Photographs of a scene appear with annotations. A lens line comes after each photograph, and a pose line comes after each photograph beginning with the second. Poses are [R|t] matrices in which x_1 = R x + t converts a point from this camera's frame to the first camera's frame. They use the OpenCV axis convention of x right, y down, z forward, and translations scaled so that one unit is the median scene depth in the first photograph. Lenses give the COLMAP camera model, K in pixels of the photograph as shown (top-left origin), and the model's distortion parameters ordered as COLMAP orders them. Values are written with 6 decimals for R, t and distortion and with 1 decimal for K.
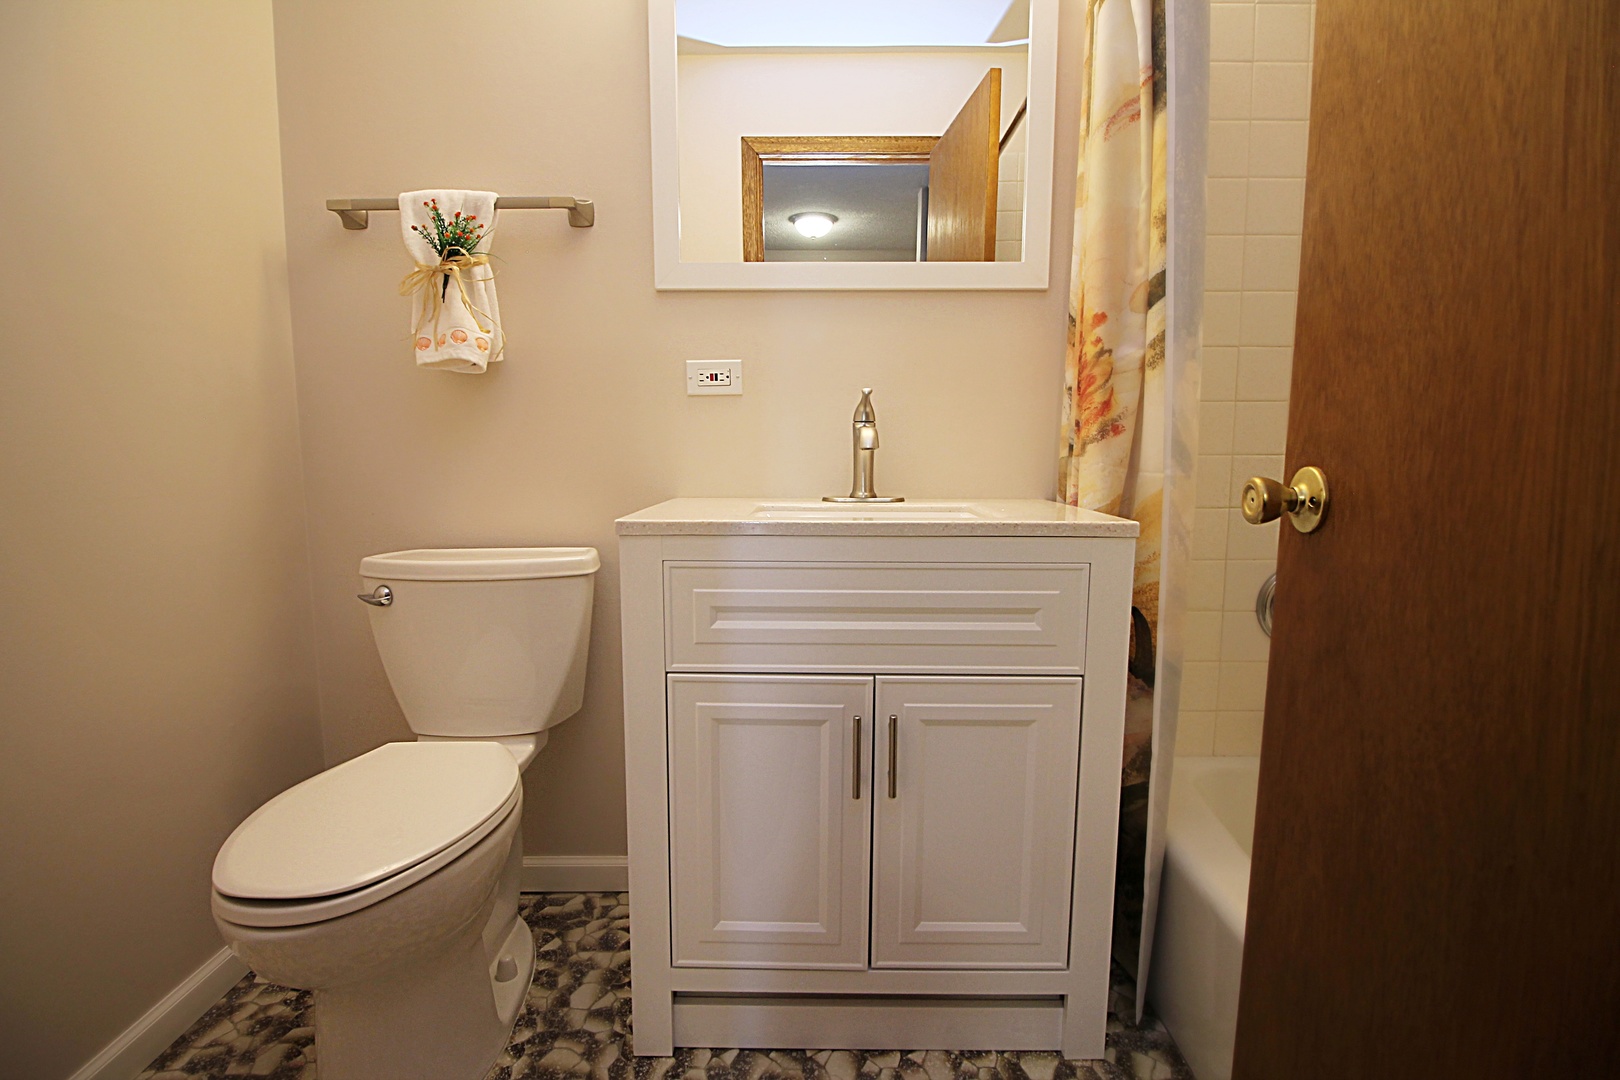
lens RADIAL K [[758.6, 0, 810.0], [0, 758.6, 540.0], [0, 0, 1]] dist [0.003016, -0.015478]
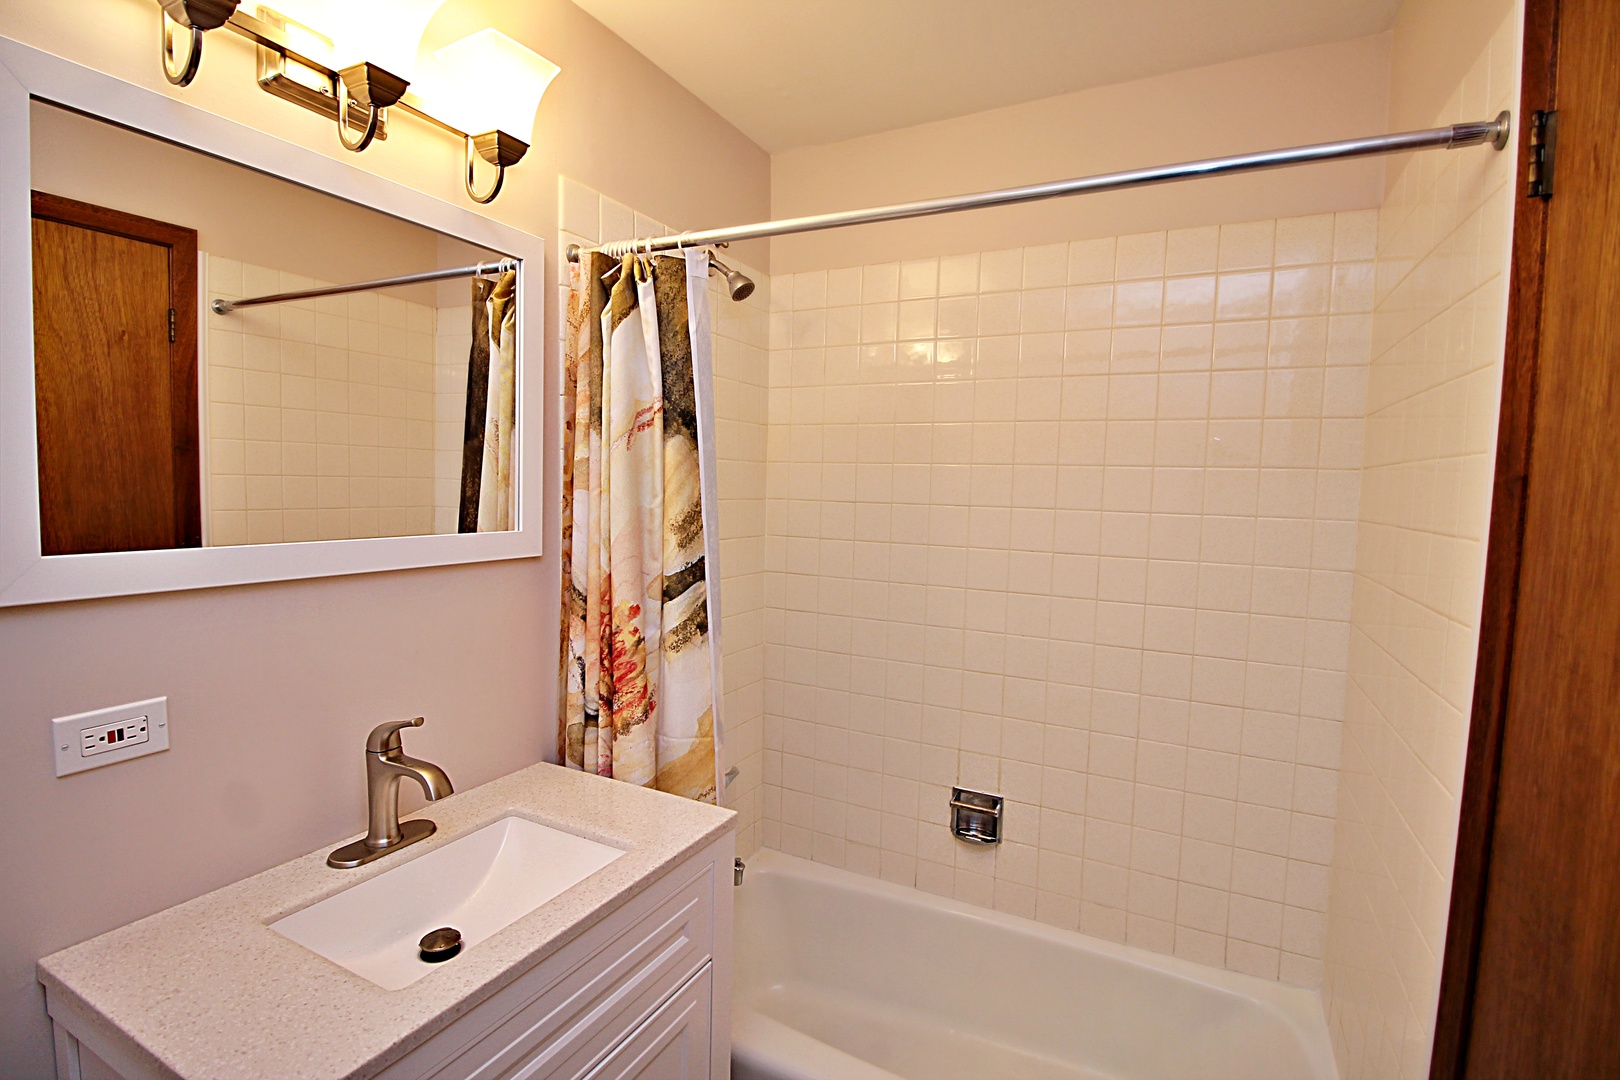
lens RADIAL K [[758.6, 0, 810.0], [0, 758.6, 540.0], [0, 0, 1]] dist [0.003016, -0.015478]
pose [[0.448337, -0.055090, 0.892165, -0.472464], [0.086835, 0.996062, 0.017869, -0.390579], [-0.889637, 0.069460, 0.451355, 0.277022]]
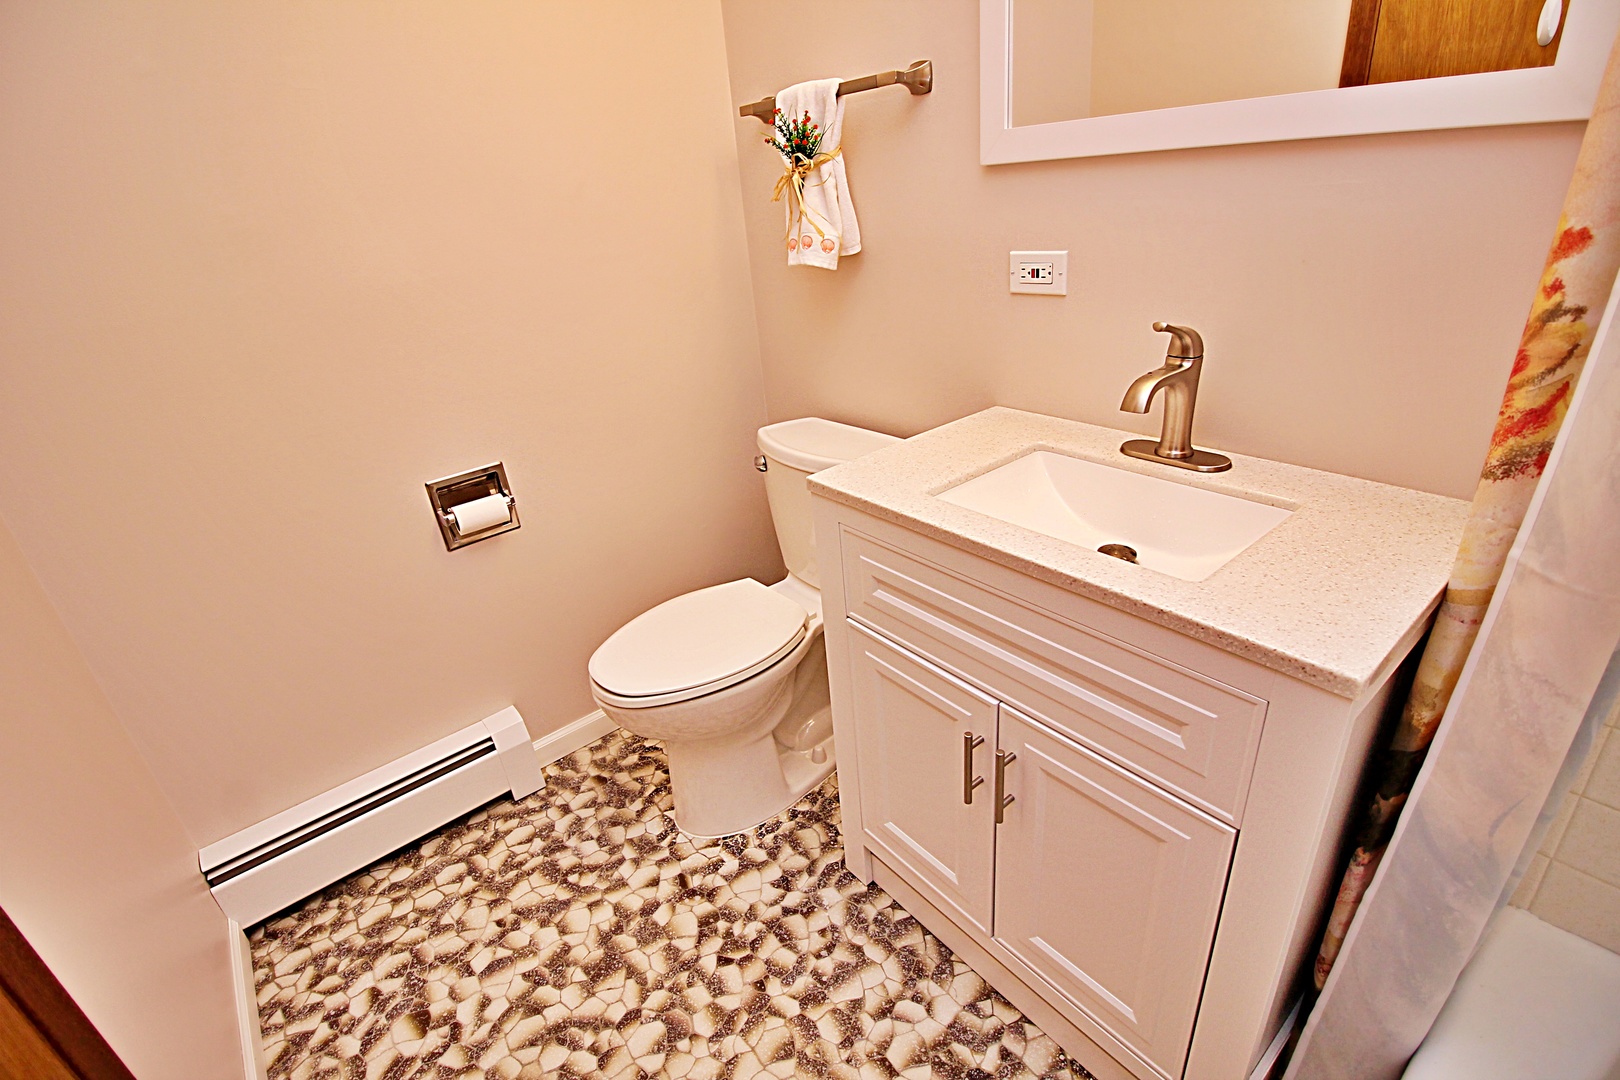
lens RADIAL K [[758.6, 0, 810.0], [0, 758.6, 540.0], [0, 0, 1]] dist [0.003016, -0.015478]
pose [[0.635321, 0.280097, -0.719662, 0.468745], [-0.004182, 0.933139, 0.359492, -0.282492], [0.772237, -0.225383, 0.594014, 0.291947]]
